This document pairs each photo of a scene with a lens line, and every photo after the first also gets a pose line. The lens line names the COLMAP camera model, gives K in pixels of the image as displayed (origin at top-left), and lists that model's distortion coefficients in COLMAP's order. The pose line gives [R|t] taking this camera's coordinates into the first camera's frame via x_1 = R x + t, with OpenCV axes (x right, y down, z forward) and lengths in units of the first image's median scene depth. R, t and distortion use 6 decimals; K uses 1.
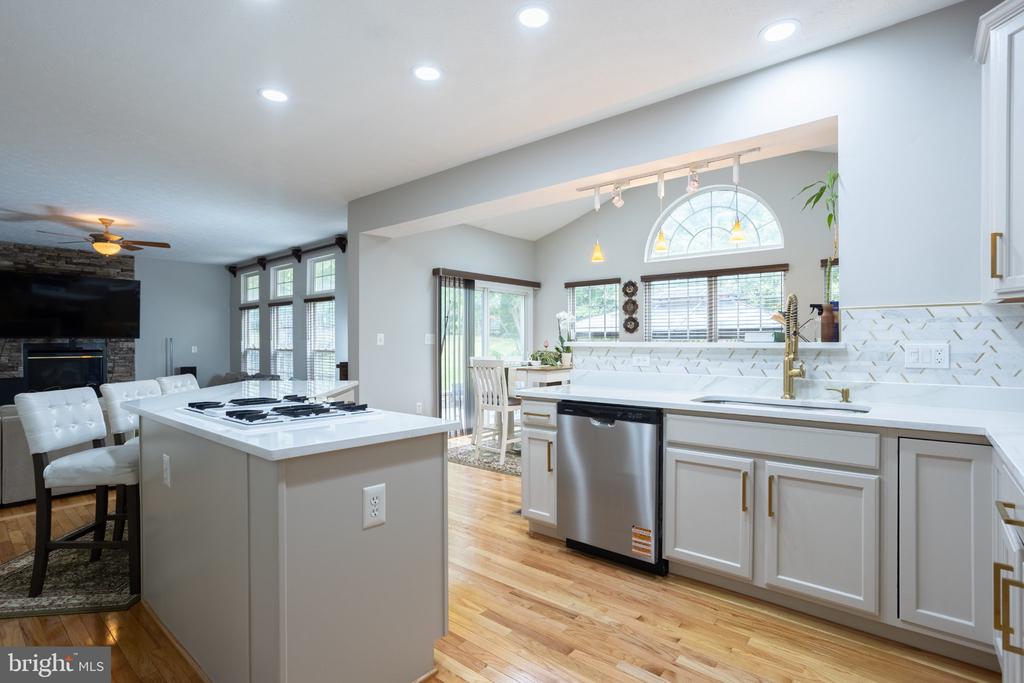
lens RADIAL K [[497.0, 0, 523.8], [0, 497.0, 345.9], [0, 0, 1]] dist [-0.044934, 0.018976]
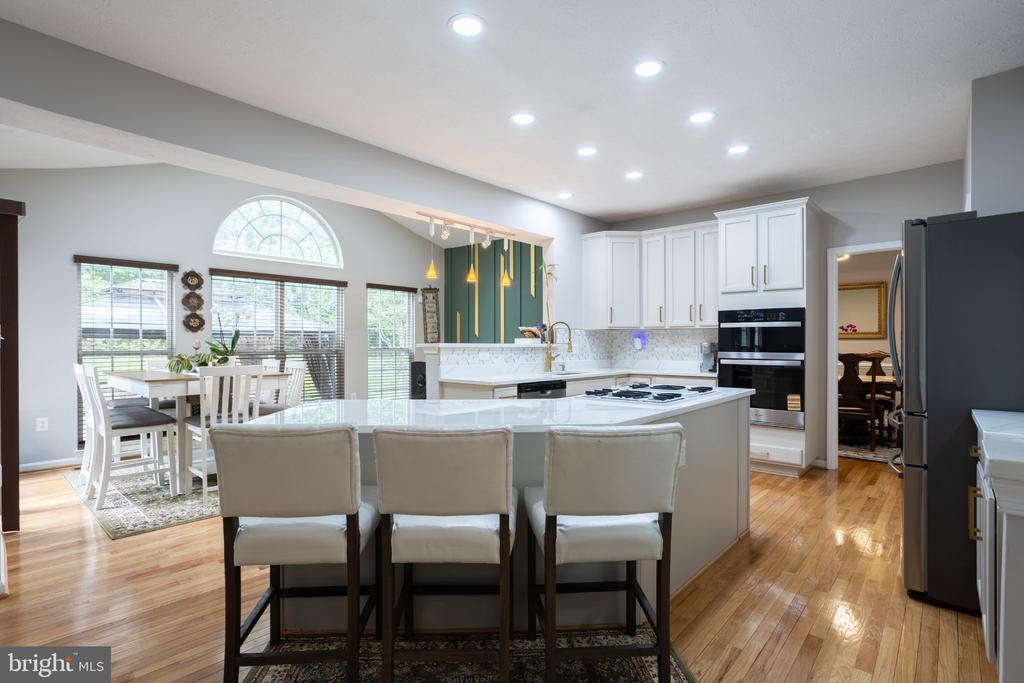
lens RADIAL K [[497.0, 0, 507.8], [0, 497.0, 342.5], [0, 0, 1]] dist [-0.044934, 0.018976]
pose [[0.057822, 0.000472, 0.998327, -0.594871], [0.005513, 0.999984, -0.000793, -0.004633], [-0.998312, 0.005549, 0.057818, 0.415186]]
